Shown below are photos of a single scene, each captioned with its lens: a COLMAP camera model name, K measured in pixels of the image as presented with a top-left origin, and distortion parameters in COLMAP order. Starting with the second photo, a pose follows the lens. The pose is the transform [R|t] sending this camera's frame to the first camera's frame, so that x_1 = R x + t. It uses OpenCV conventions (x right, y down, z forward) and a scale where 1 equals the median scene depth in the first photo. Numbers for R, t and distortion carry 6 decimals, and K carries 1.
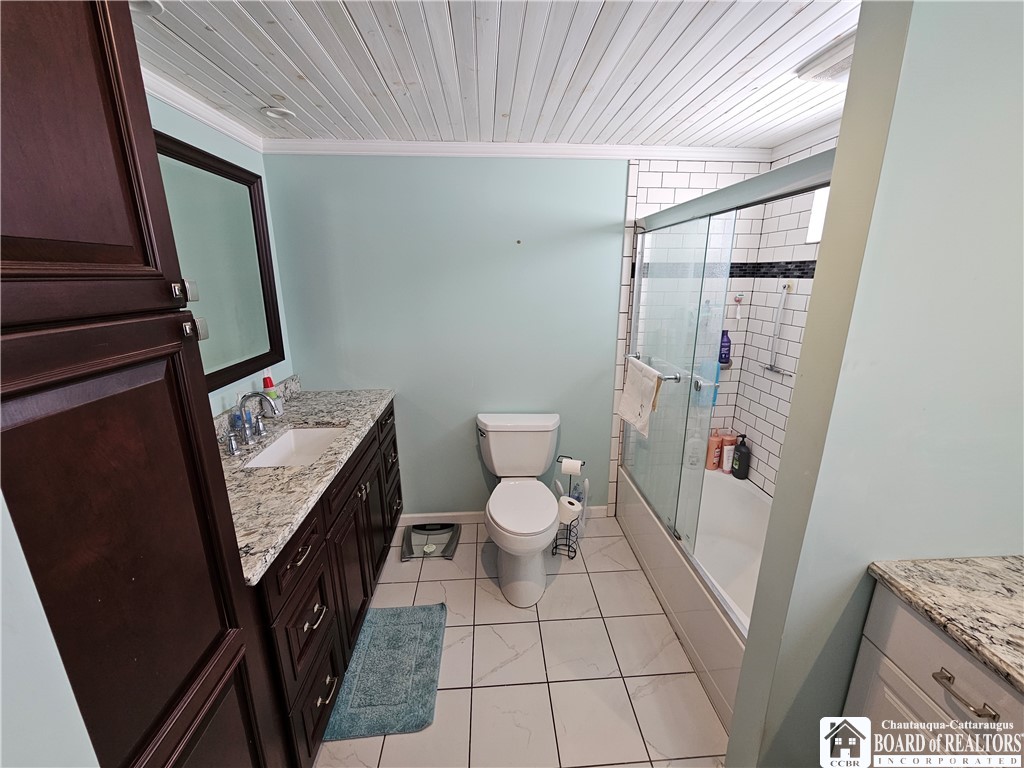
lens RADIAL K [[417.4, 0, 513.8], [0, 417.4, 383.9], [0, 0, 1]] dist [-0.000153, -0.001187]
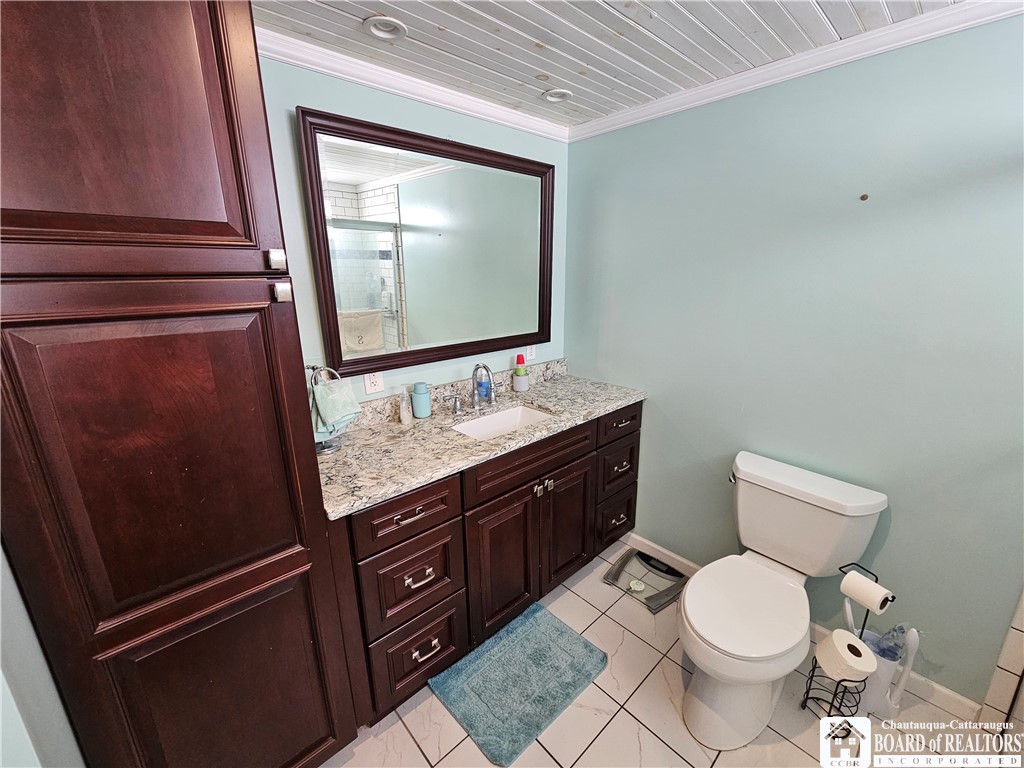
lens RADIAL K [[417.4, 0, 513.5], [0, 417.4, 384.9], [0, 0, 1]] dist [-0.000153, -0.001187]
pose [[0.630111, 0.200021, -0.750301, 0.223918], [-0.190005, 0.976597, 0.100781, -0.043816], [0.752900, 0.079058, 0.653370, 0.274473]]
